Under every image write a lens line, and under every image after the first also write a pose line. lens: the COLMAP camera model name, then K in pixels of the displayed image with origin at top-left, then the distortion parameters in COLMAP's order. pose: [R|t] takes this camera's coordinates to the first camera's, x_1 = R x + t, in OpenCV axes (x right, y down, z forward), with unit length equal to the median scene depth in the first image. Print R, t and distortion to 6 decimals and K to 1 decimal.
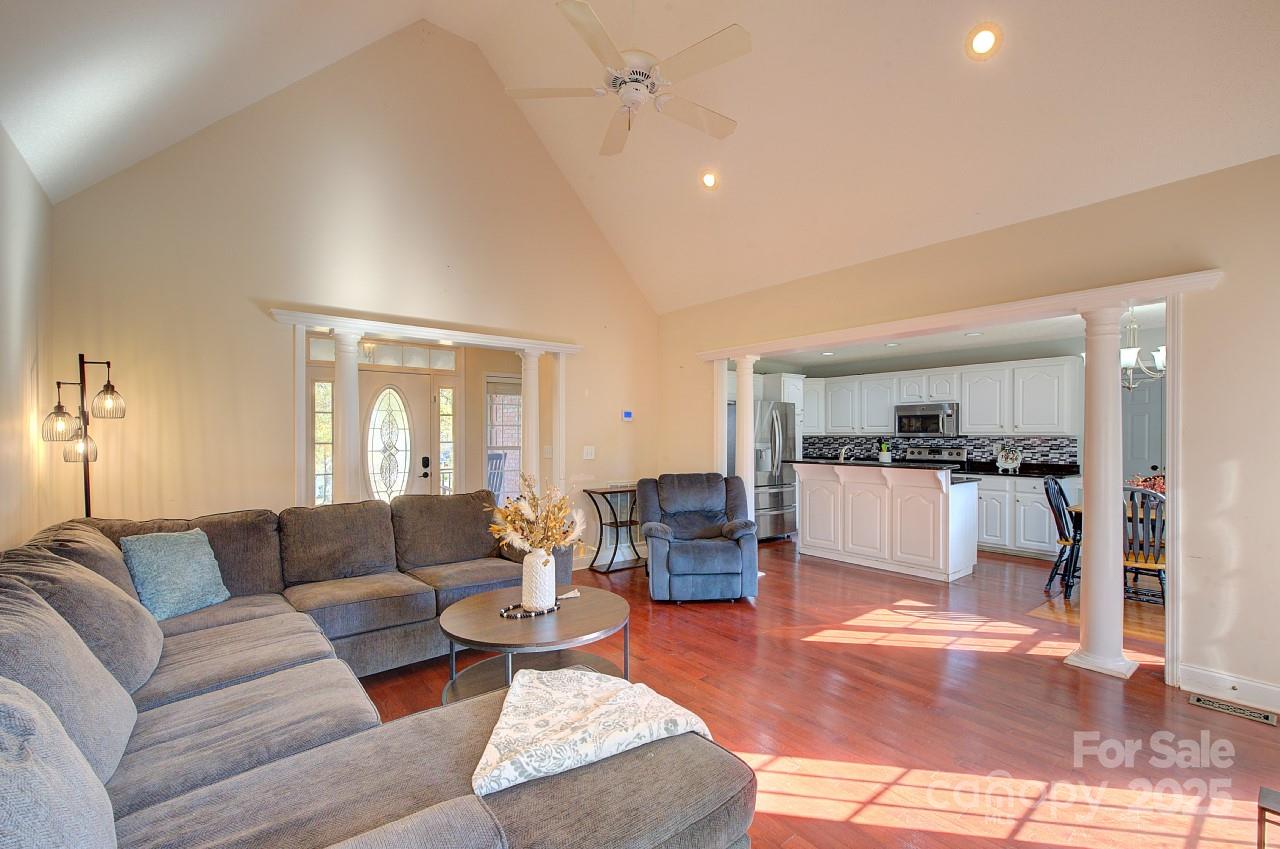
lens RADIAL K [[552.3, 0, 643.2], [0, 552.3, 437.1], [0, 0, 1]] dist [-0.002691, 0.002320]
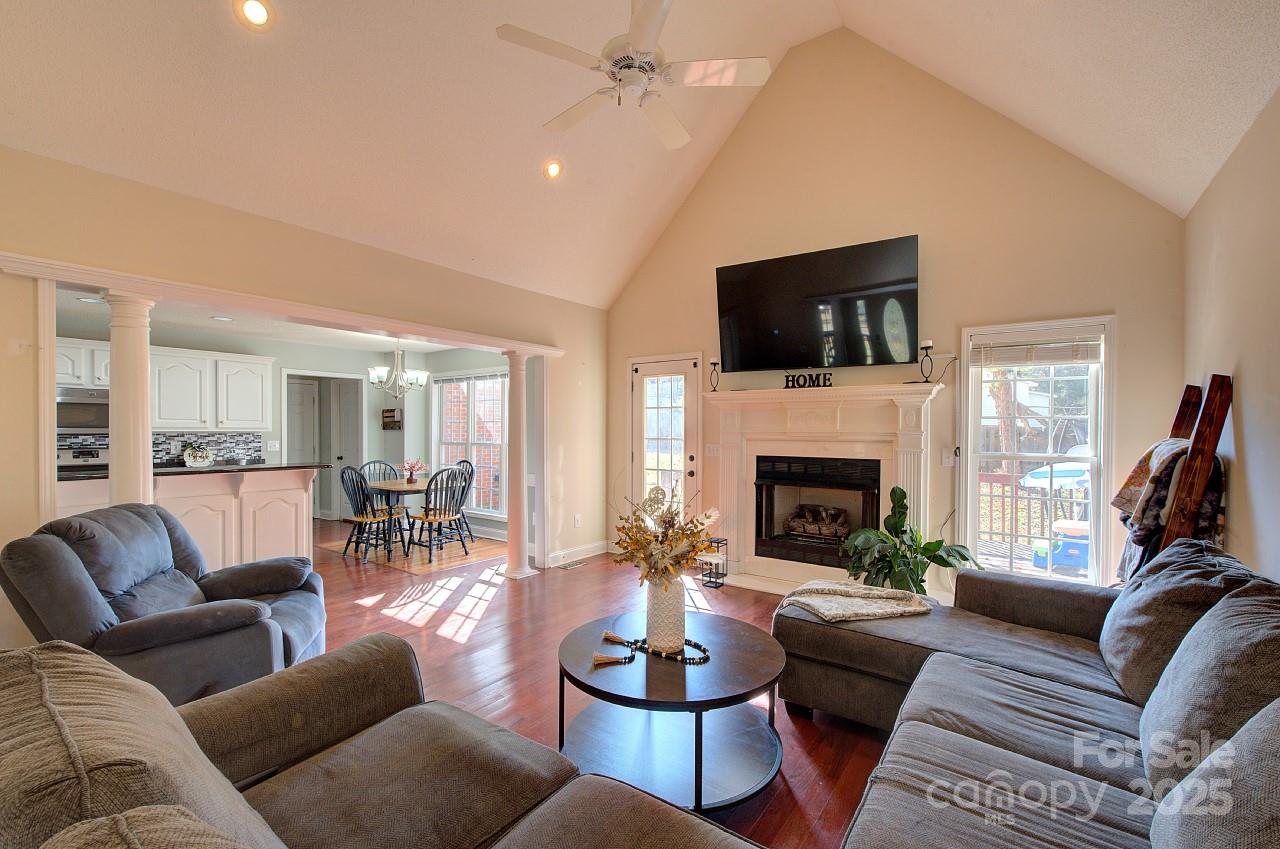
lens RADIAL K [[552.3, 0, 649.6], [0, 552.3, 433.3], [0, 0, 1]] dist [-0.002691, 0.002320]
pose [[-0.263191, -0.004897, 0.964731, -0.393733], [0.000829, 0.999986, 0.005302, -0.004089], [-0.964743, 0.002195, -0.263184, 0.500757]]
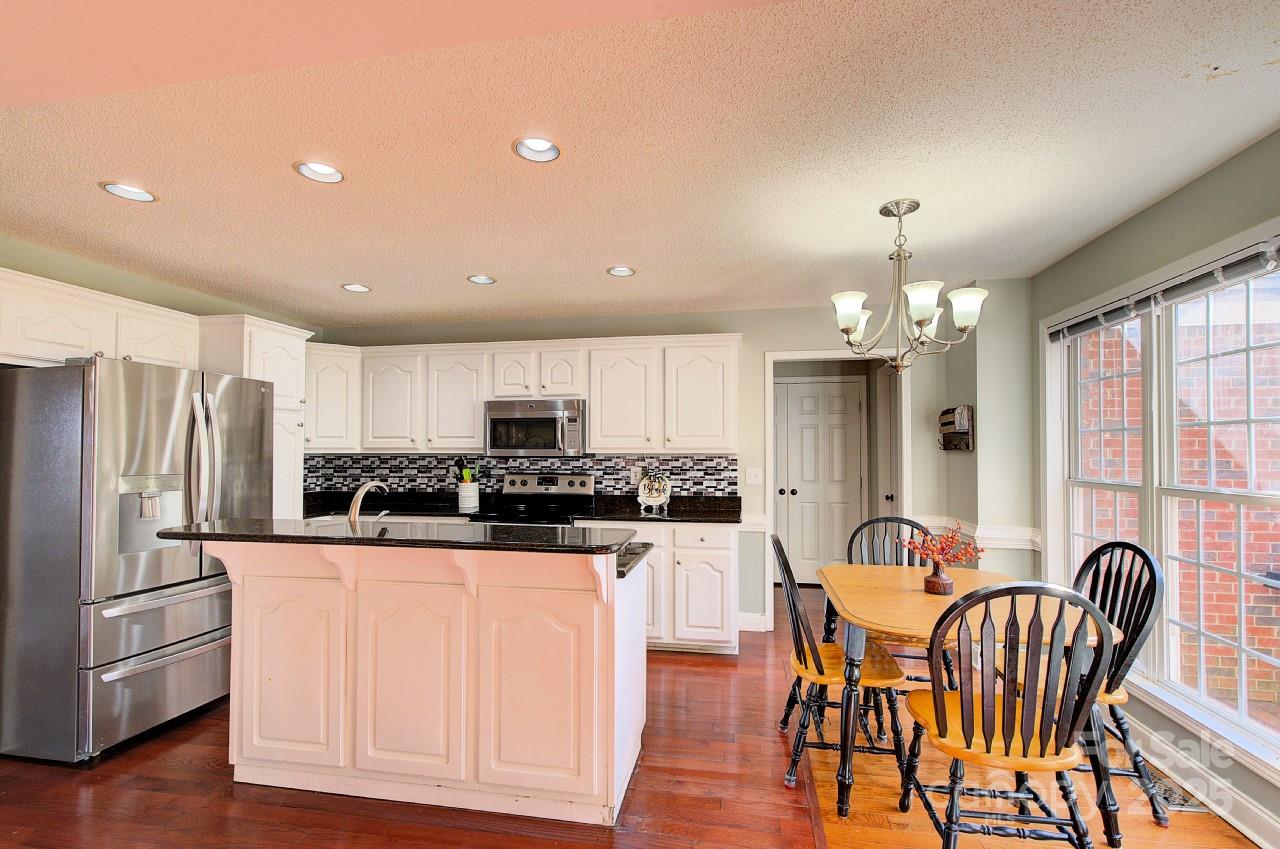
lens RADIAL K [[552.3, 0, 652.1], [0, 552.3, 443.3], [0, 0, 1]] dist [-0.002691, 0.002320]
pose [[0.750528, 0.007818, 0.660793, 0.227774], [0.001918, 0.999900, -0.014008, -0.005797], [-0.660836, 0.011781, 0.750438, 0.498968]]
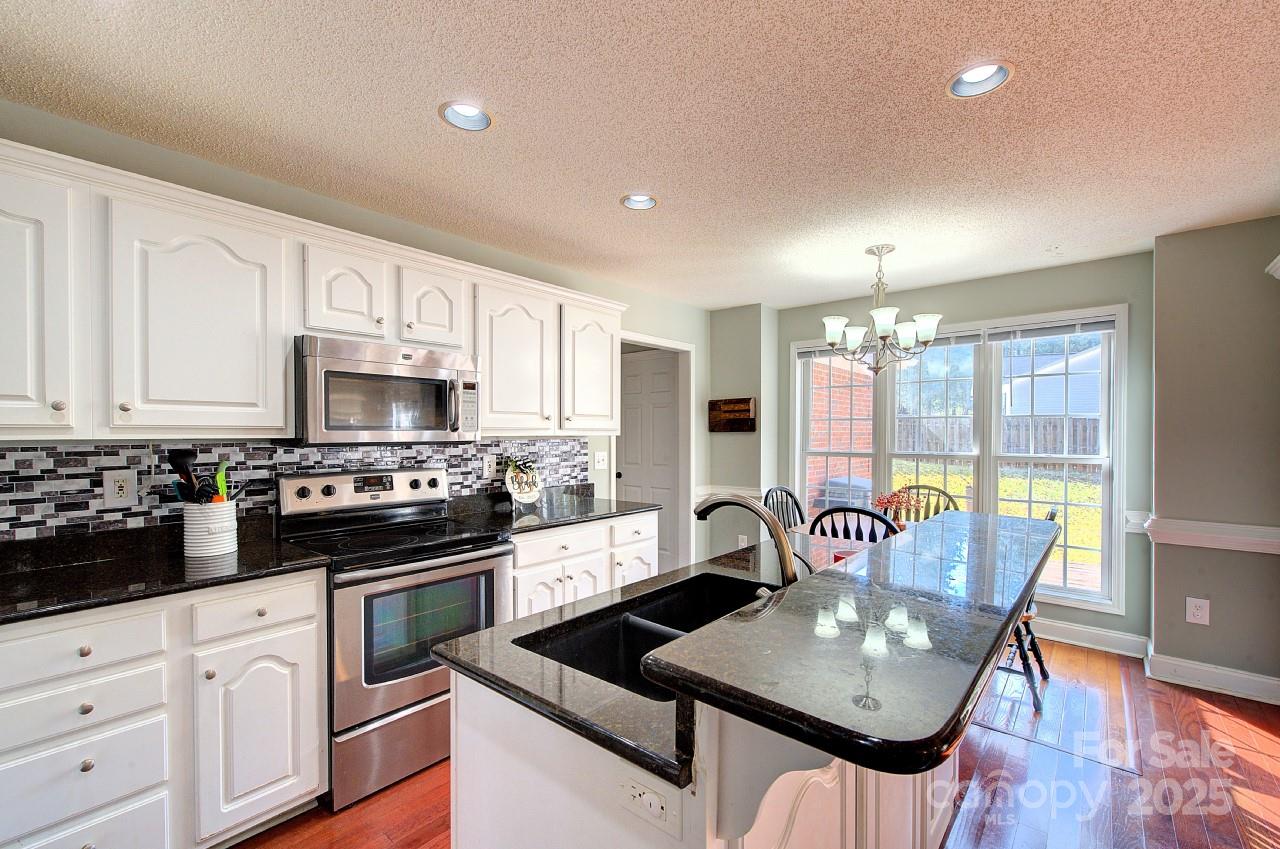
lens RADIAL K [[552.3, 0, 647.6], [0, 552.3, 435.1], [0, 0, 1]] dist [-0.002691, 0.002320]
pose [[-0.190362, -0.002252, 0.981711, 0.150420], [0.005721, 0.999978, 0.003404, -0.005006], [-0.981697, 0.006264, -0.190345, 0.945888]]
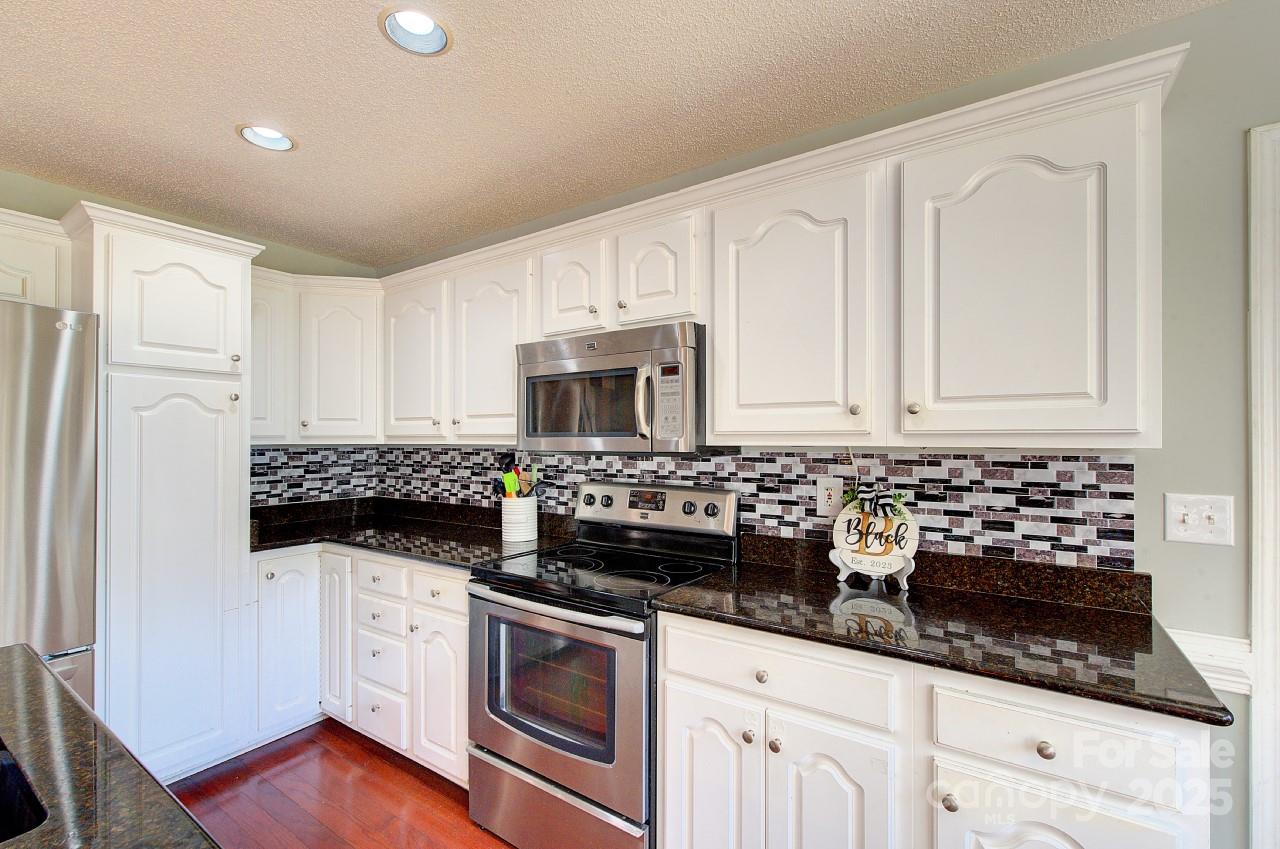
lens RADIAL K [[552.3, 0, 643.2], [0, 552.3, 436.4], [0, 0, 1]] dist [-0.002691, 0.002320]
pose [[0.956907, 0.002549, 0.290383, 0.463973], [0.000565, 0.999943, -0.010641, -0.005076], [-0.290394, 0.010346, 0.956851, 0.750048]]
